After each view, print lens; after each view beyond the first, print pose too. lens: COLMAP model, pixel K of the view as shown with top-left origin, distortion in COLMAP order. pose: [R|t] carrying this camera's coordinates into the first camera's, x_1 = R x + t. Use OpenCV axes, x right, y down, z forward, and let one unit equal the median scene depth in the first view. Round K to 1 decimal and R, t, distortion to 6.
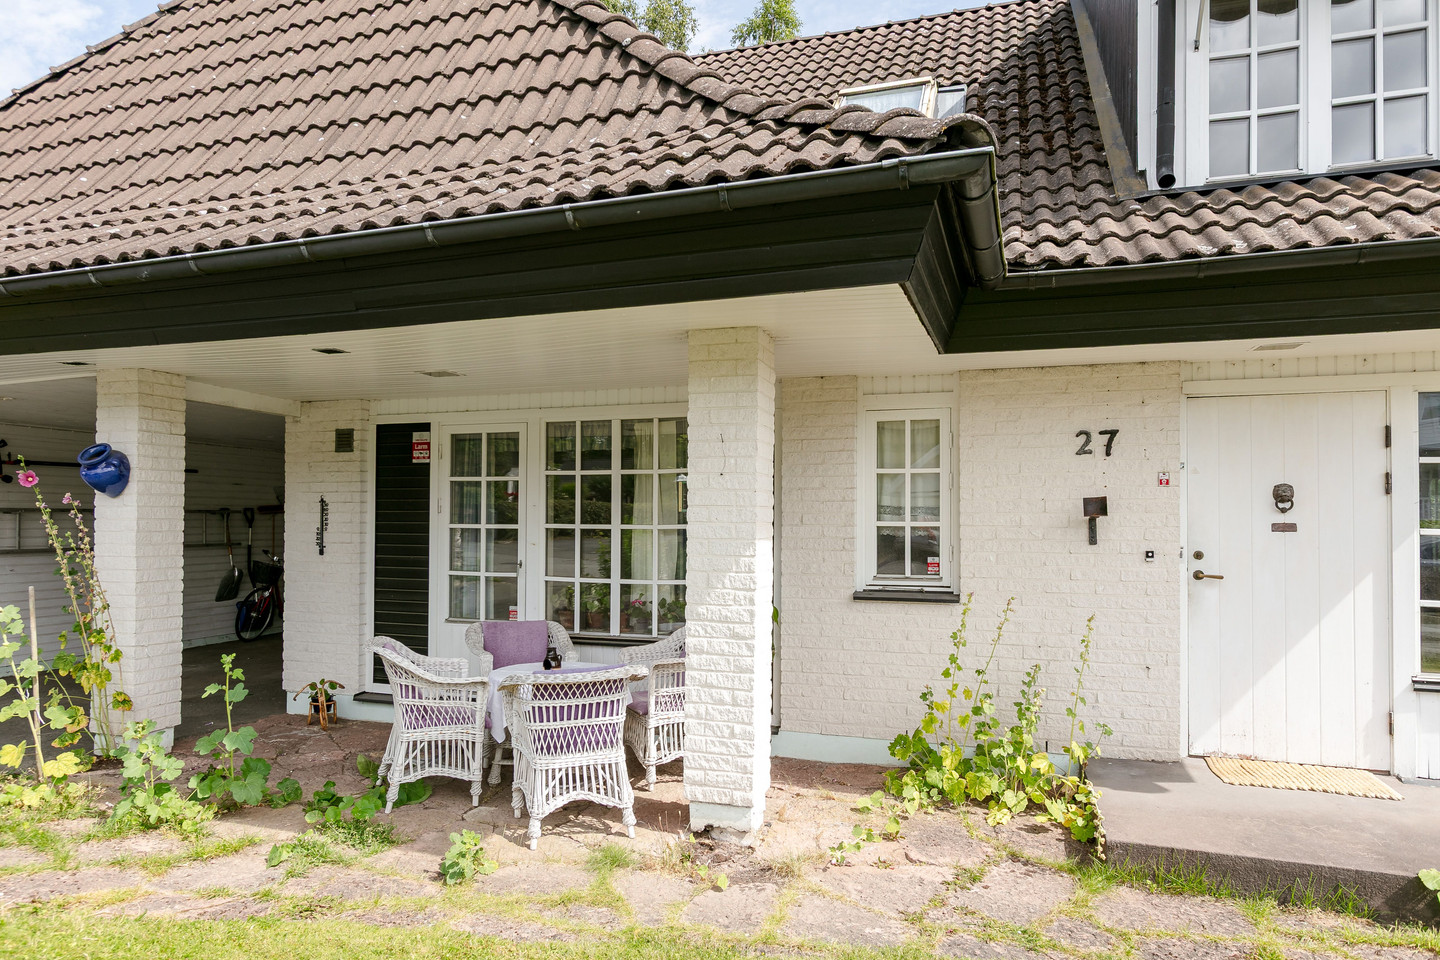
lens RADIAL K [[895.2, 0, 693.7], [0, 895.2, 518.9], [0, 0, 1]] dist [0.006707, 0.000557]
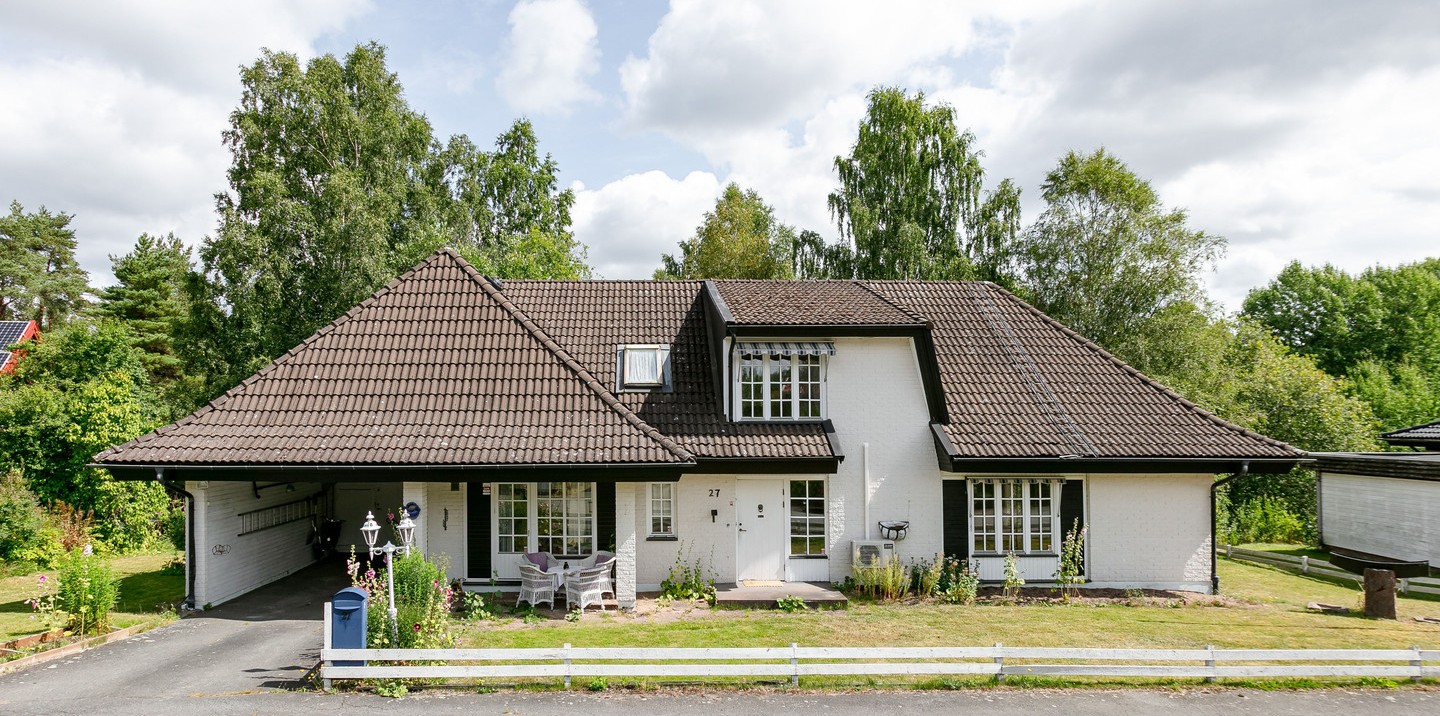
lens RADIAL K [[794.8, 0, 655.5], [0, 794.8, 349.5], [0, 0, 1]] dist [-0.005176, -0.000549]
pose [[0.938889, 0.025788, 0.343252, -0.941716], [0.003162, 0.996501, -0.083515, -0.425048], [-0.344205, 0.079497, 0.935523, -2.079461]]
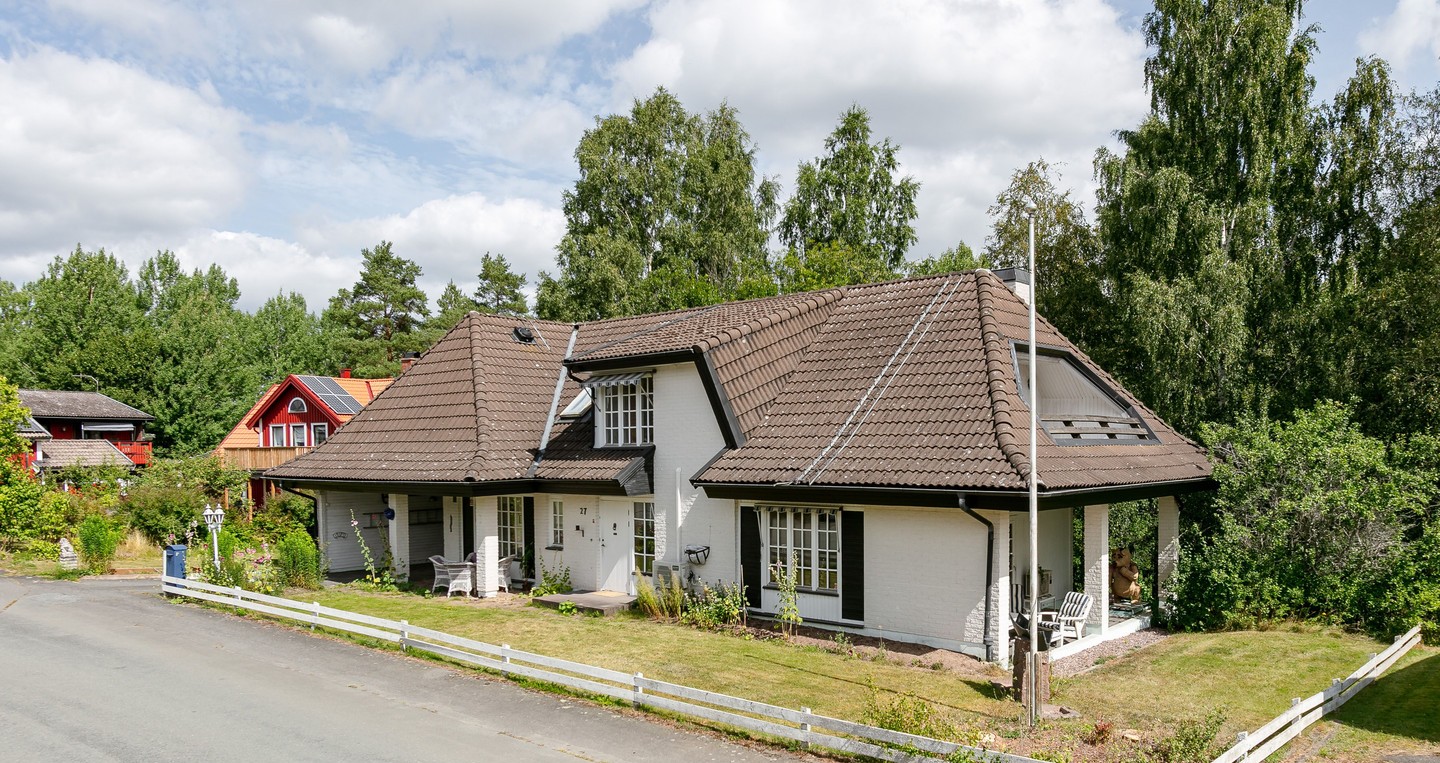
lens RADIAL K [[971.0, 0, 714.0], [0, 971.0, 386.2], [0, 0, 1]] dist [-0.034001, 0.000425]
pose [[0.919235, -0.044722, -0.391160, 2.956917], [0.024150, 0.998062, -0.057356, -0.414850], [0.392967, 0.043278, 0.918534, -3.025825]]
